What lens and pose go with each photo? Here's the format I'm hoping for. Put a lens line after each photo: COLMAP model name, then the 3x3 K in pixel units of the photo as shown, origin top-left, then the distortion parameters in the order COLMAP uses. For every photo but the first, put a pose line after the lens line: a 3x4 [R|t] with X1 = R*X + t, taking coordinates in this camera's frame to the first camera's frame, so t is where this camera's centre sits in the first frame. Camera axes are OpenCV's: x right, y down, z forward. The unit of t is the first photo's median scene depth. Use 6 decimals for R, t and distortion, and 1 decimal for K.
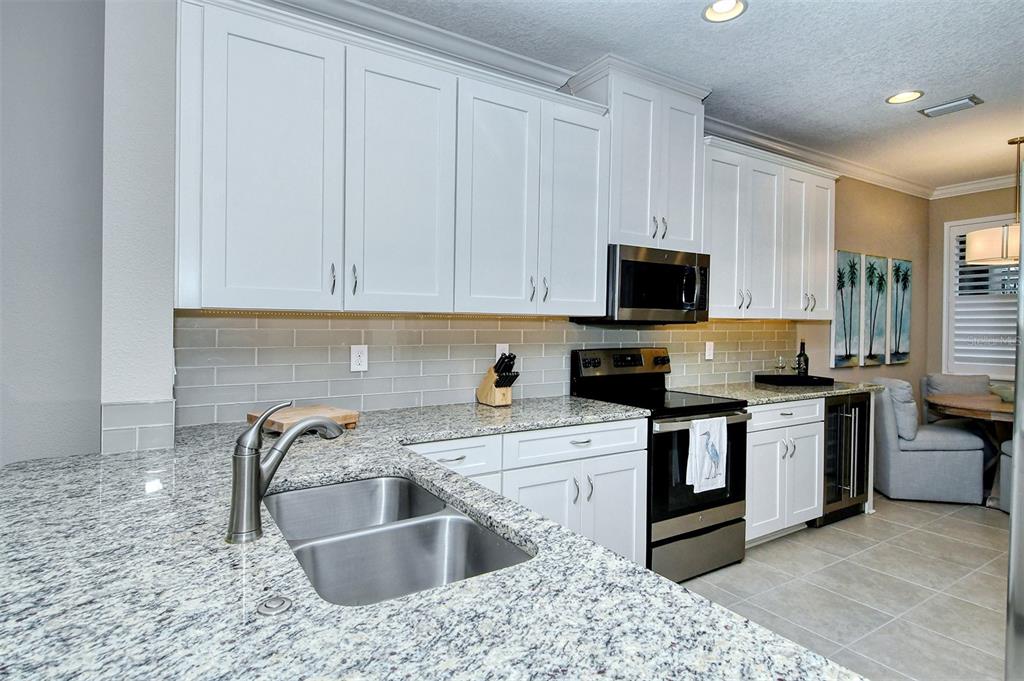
lens RADIAL K [[545.9, 0, 507.9], [0, 545.9, 333.4], [0, 0, 1]] dist [0.011439, -0.000629]
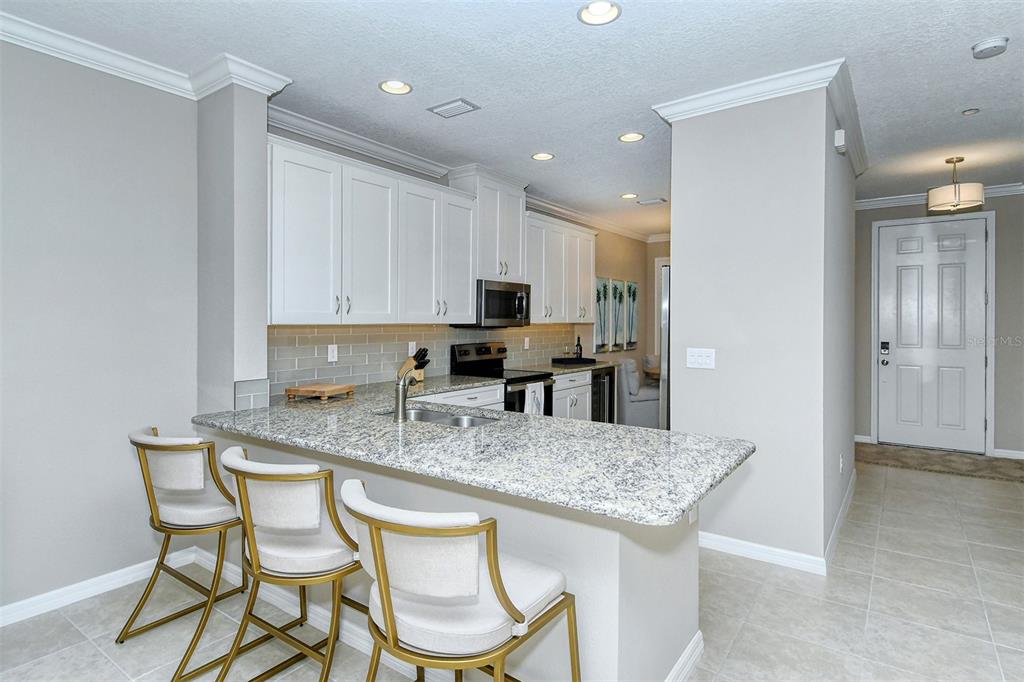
lens RADIAL K [[545.9, 0, 507.9], [0, 545.9, 333.9], [0, 0, 1]] dist [0.011439, -0.000629]
pose [[0.926543, -0.015419, 0.375874, -0.303263], [0.011842, 0.999860, 0.011826, -0.016992], [-0.376003, -0.006506, 0.926595, -0.478475]]
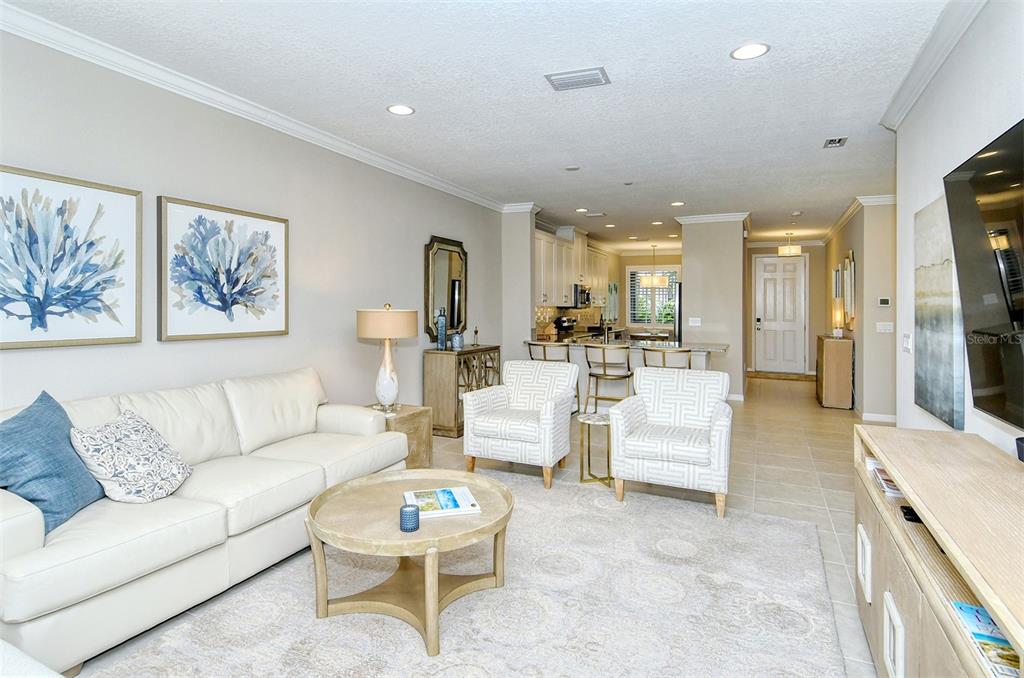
lens RADIAL K [[536.4, 0, 511.5], [0, 536.4, 311.6], [0, 0, 1]] dist [0.048260, -0.000012]
pose [[0.840758, -0.005219, 0.541385, -1.630784], [0.003069, 0.999983, 0.004873, -0.016049], [-0.541402, -0.002436, 0.840761, -1.296890]]
